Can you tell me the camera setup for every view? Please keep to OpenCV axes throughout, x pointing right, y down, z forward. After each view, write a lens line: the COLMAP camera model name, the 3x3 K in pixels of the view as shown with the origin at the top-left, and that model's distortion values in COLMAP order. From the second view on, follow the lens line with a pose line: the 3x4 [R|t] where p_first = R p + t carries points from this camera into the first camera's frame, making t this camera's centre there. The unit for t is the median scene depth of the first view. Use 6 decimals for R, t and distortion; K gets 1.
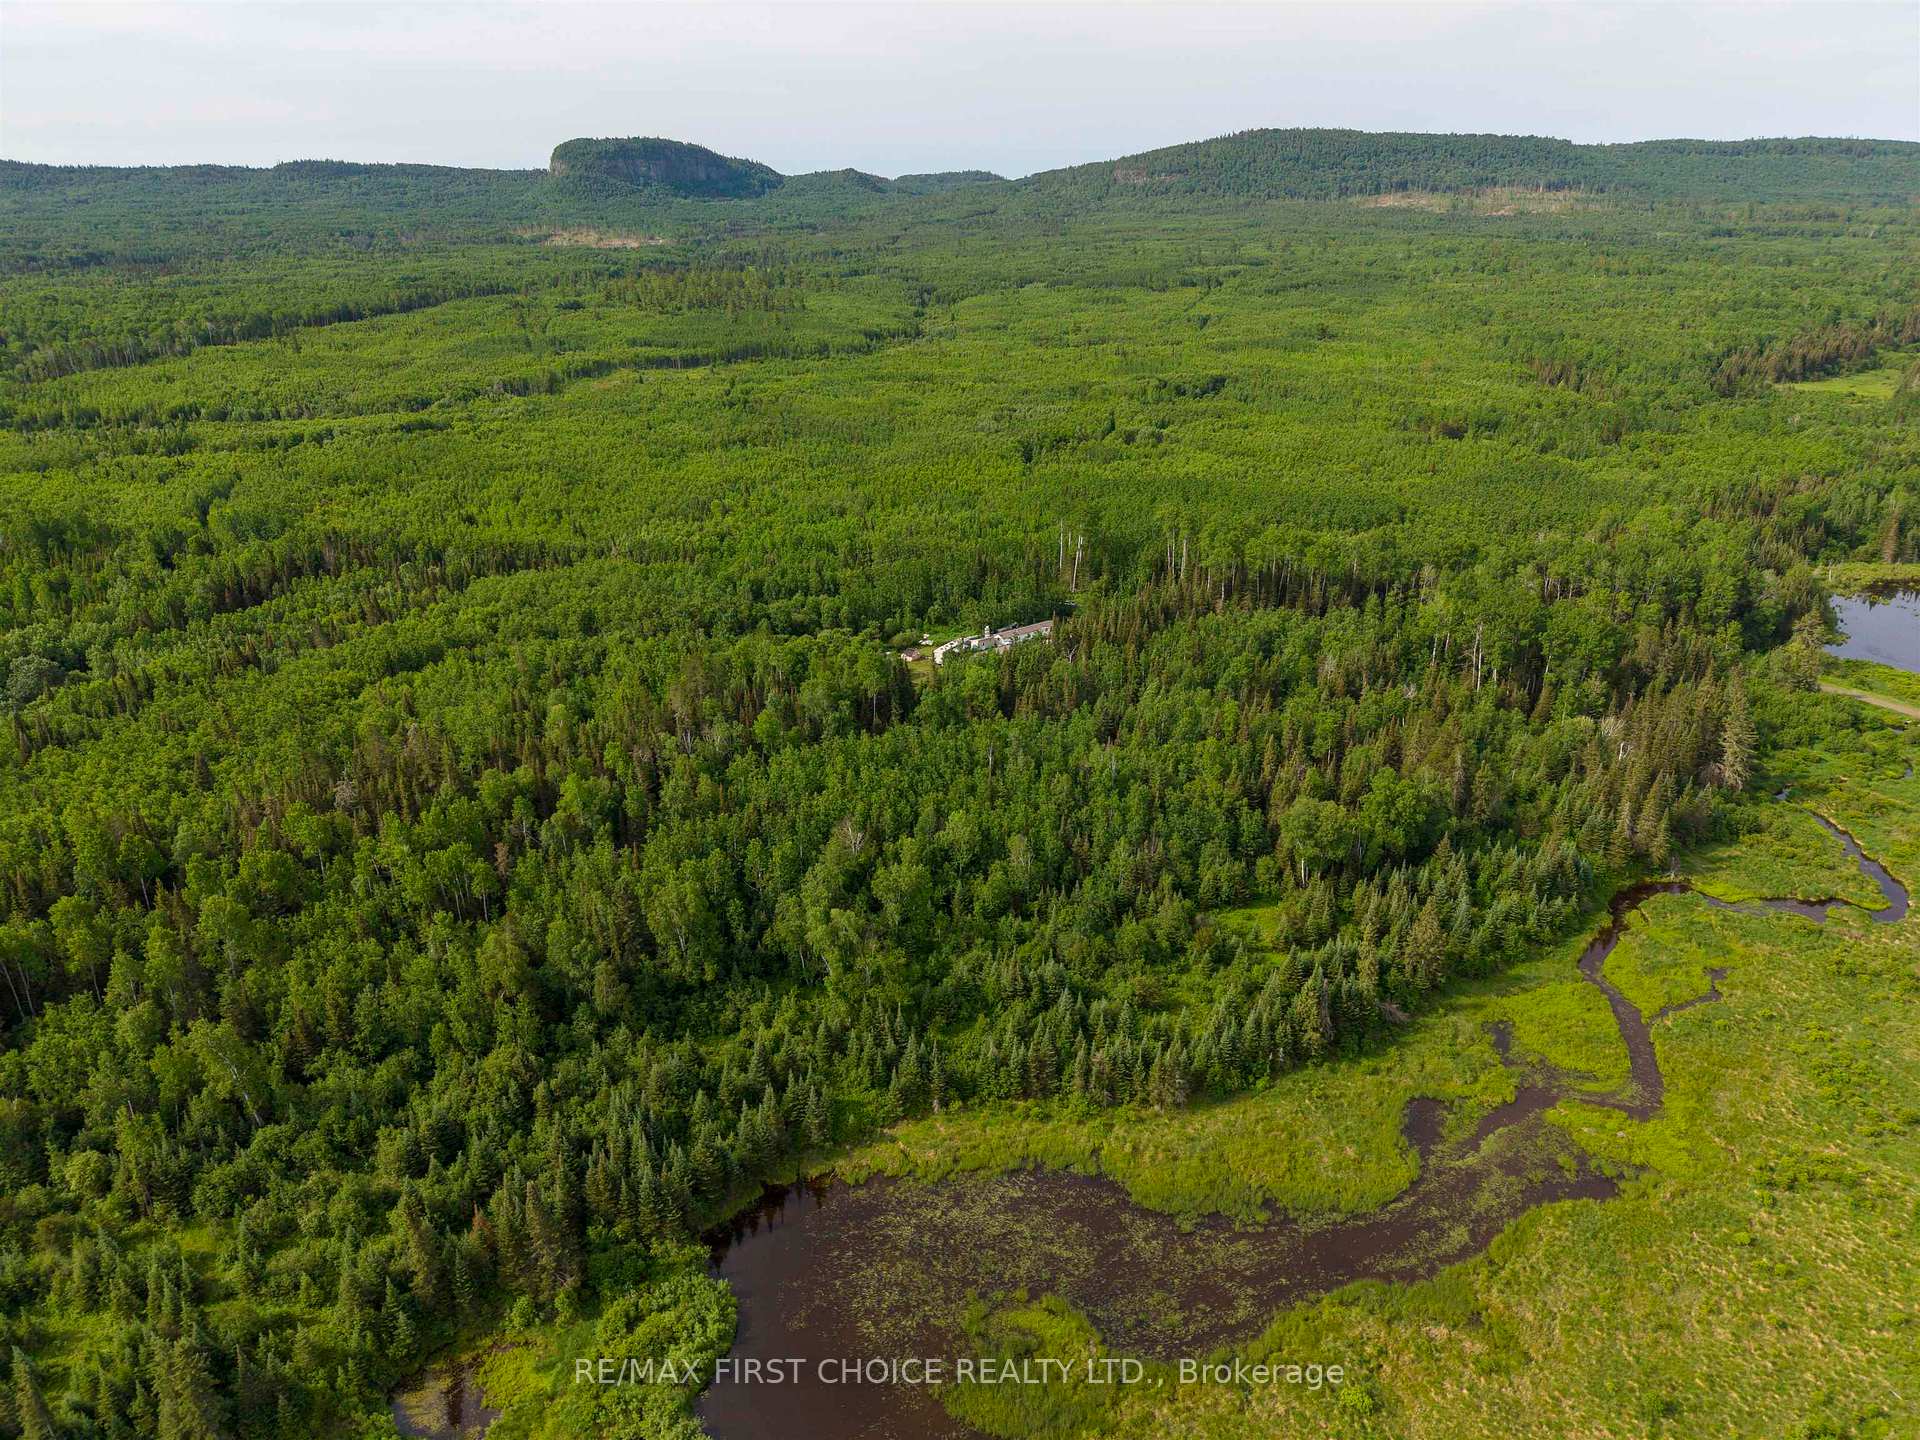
lens RADIAL K [[1285.5, 0, 960.0], [0, 1285.5, 720.0], [0, 0, 1]] dist [0.010424, -0.006718]
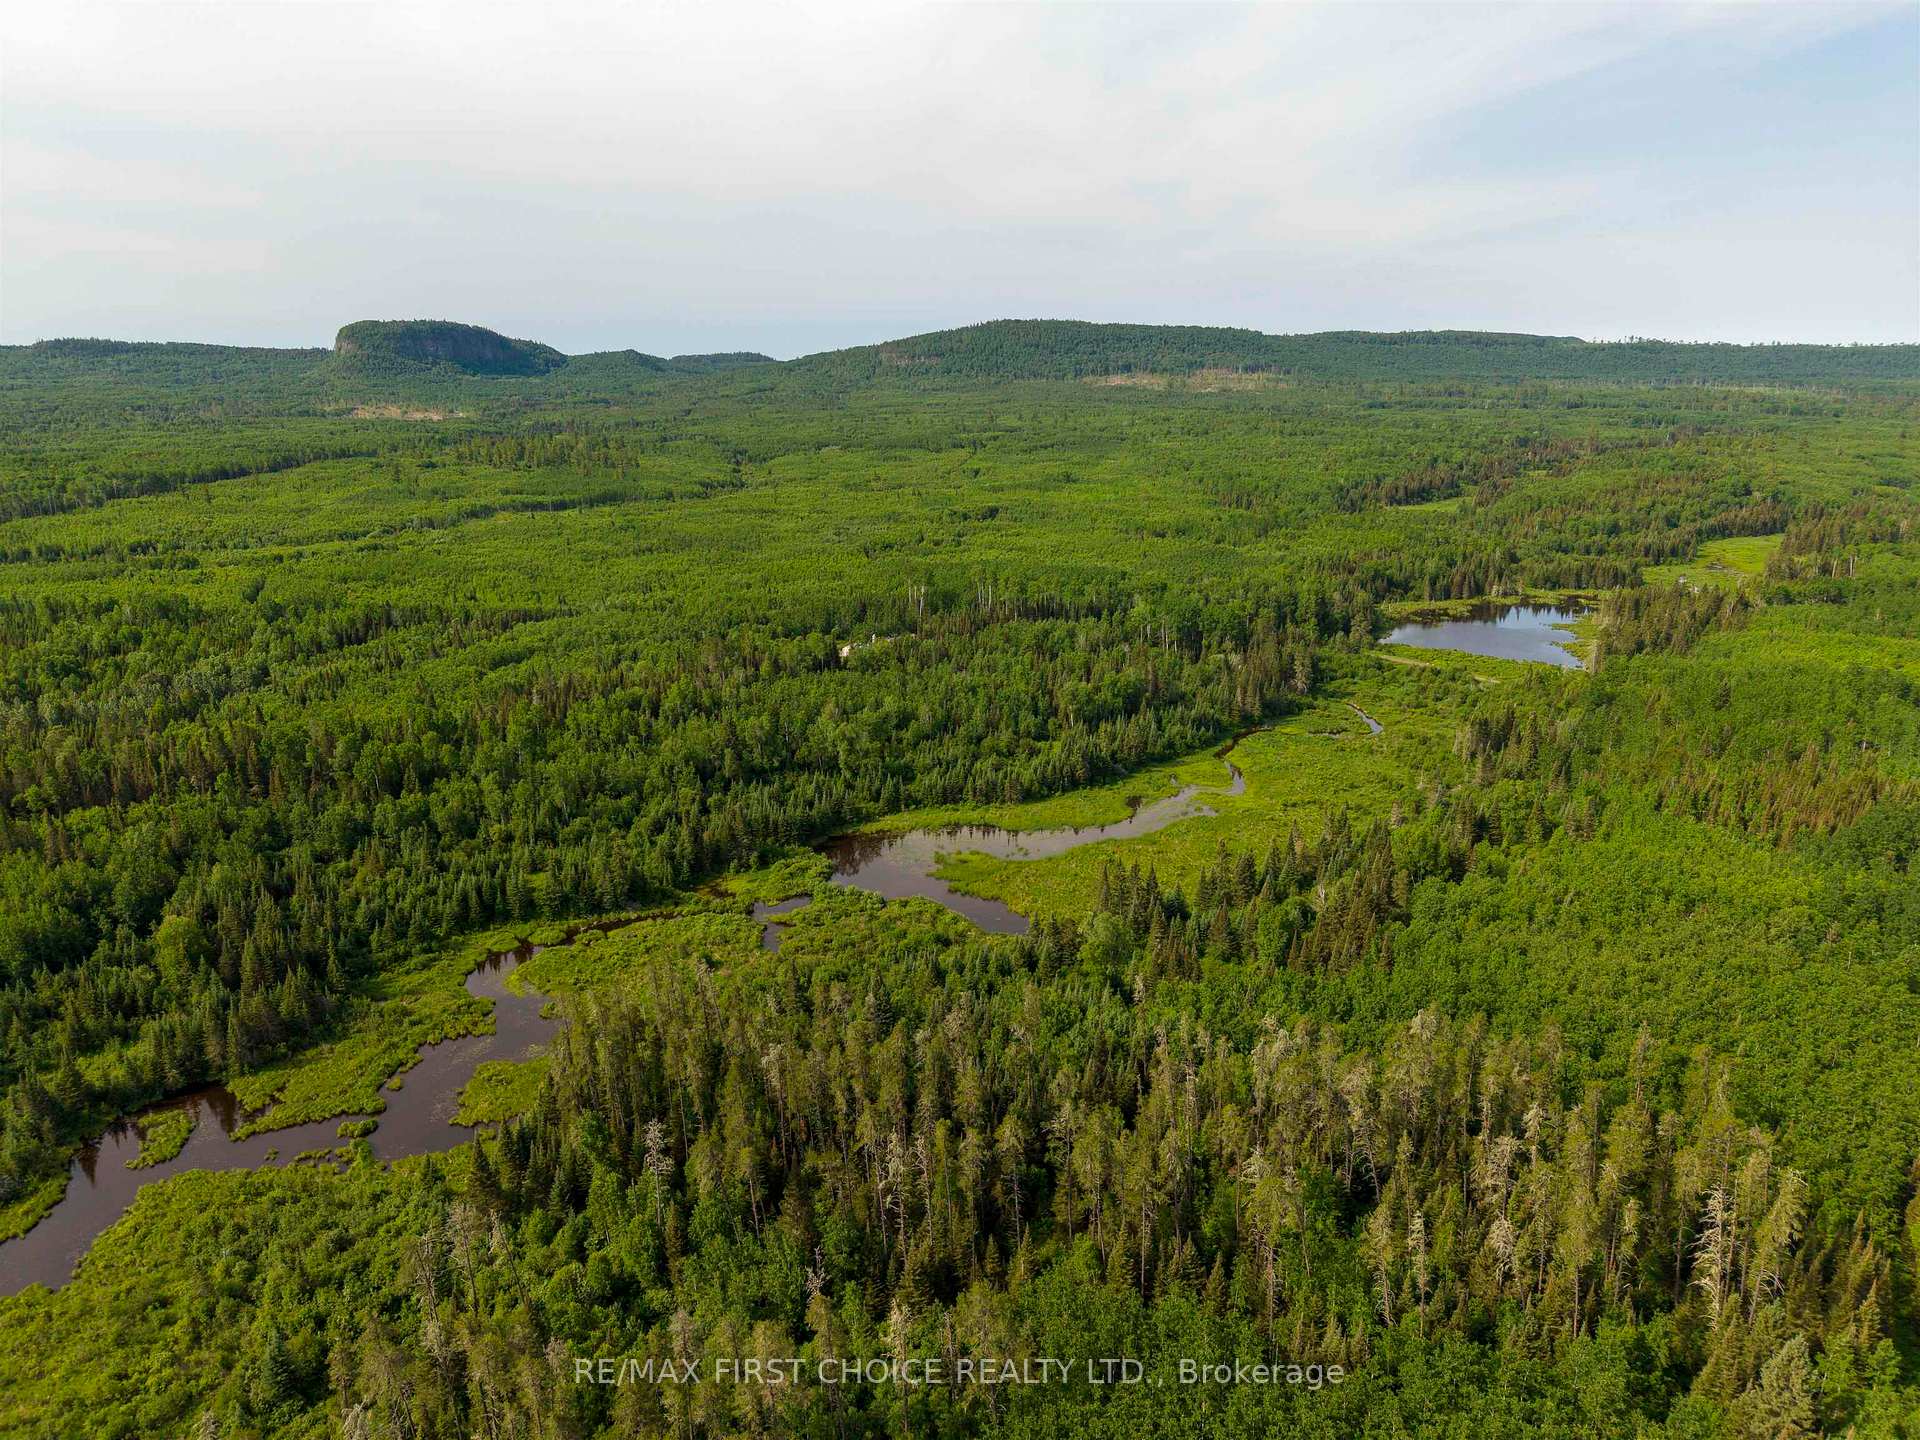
lens RADIAL K [[1277.6, 0, 960.0], [0, 1277.6, 720.0], [0, 0, 1]] dist [0.048003, -0.063097]
pose [[0.984148, -0.043558, 0.171918, -0.133643], [0.064513, 0.990886, -0.118247, 0.202521], [-0.165201, 0.127463, 0.977989, -0.494464]]
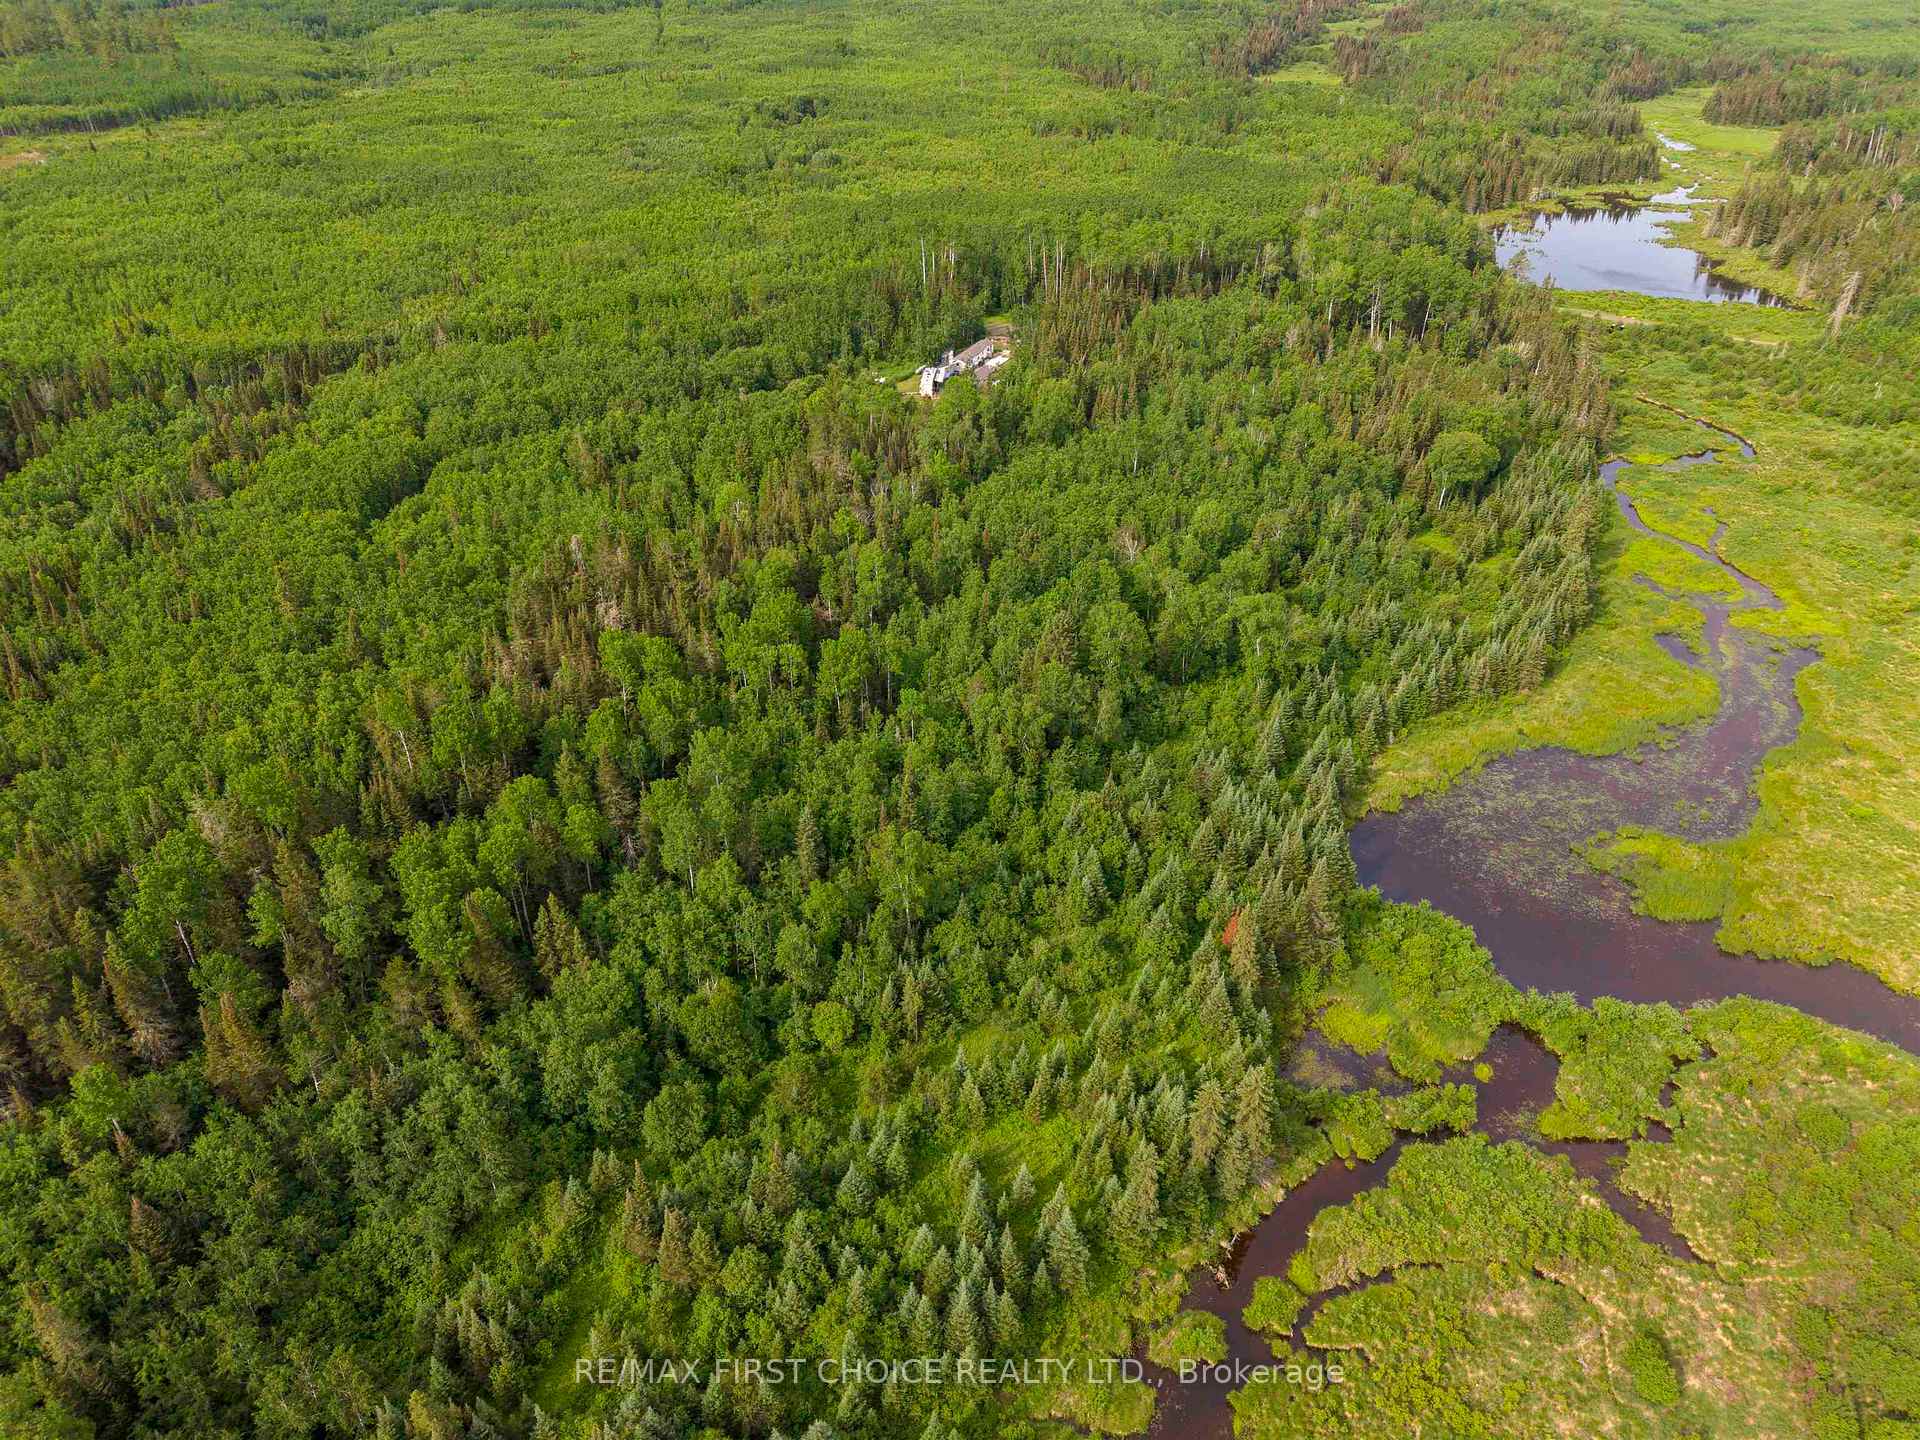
lens RADIAL K [[1285.5, 0, 960.0], [0, 1285.5, 720.0], [0, 0, 1]] dist [0.010424, -0.006718]
pose [[0.875705, -0.255468, 0.409728, -0.400531], [0.180478, 0.960242, 0.212984, -0.010295], [-0.447849, -0.112564, 0.886995, 0.087747]]
